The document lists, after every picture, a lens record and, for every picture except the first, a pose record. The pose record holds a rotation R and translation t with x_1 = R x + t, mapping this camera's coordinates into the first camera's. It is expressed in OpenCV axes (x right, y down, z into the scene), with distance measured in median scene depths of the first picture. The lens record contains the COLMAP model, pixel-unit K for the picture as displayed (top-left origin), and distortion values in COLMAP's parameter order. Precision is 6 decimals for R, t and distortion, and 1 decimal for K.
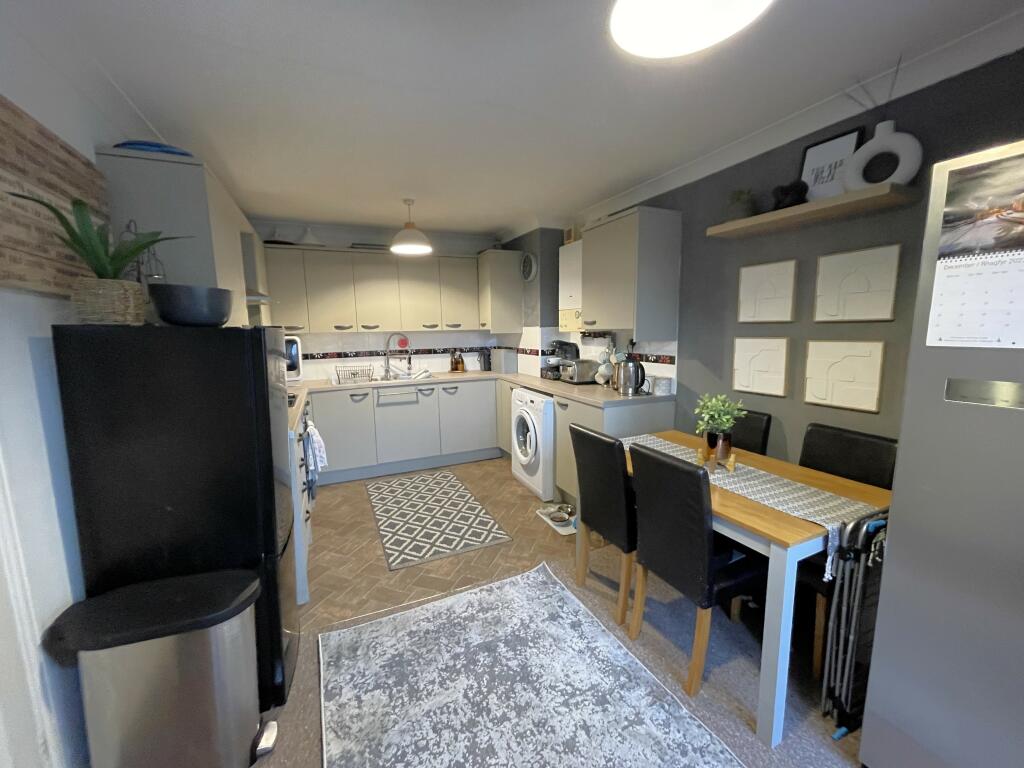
lens RADIAL K [[413.7, 0, 510.6], [0, 413.7, 387.0], [0, 0, 1]] dist [0.001435, -0.000001]
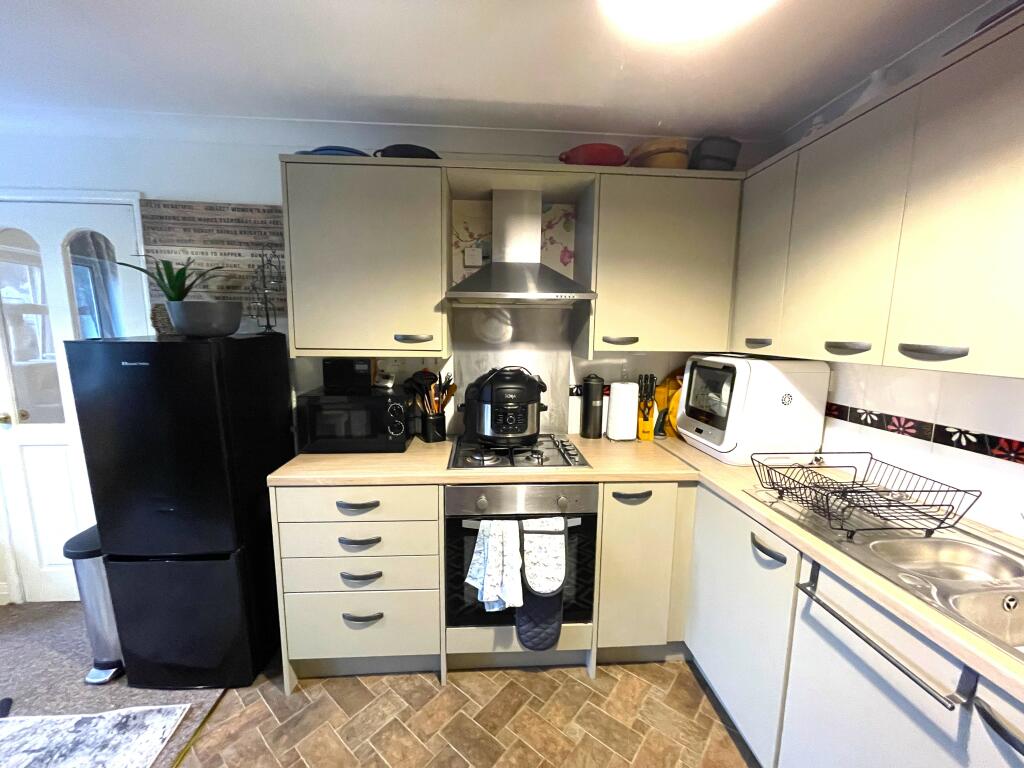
lens RADIAL K [[403.0, 0, 512.0], [0, 403.0, 384.0], [0, 0, 1]] dist [-0.008860, -0.000070]
pose [[-0.334596, 0.139387, -0.931996, -0.016866], [-0.144378, 0.969742, 0.196865, -0.257092], [0.931236, 0.200430, -0.304347, 1.557094]]
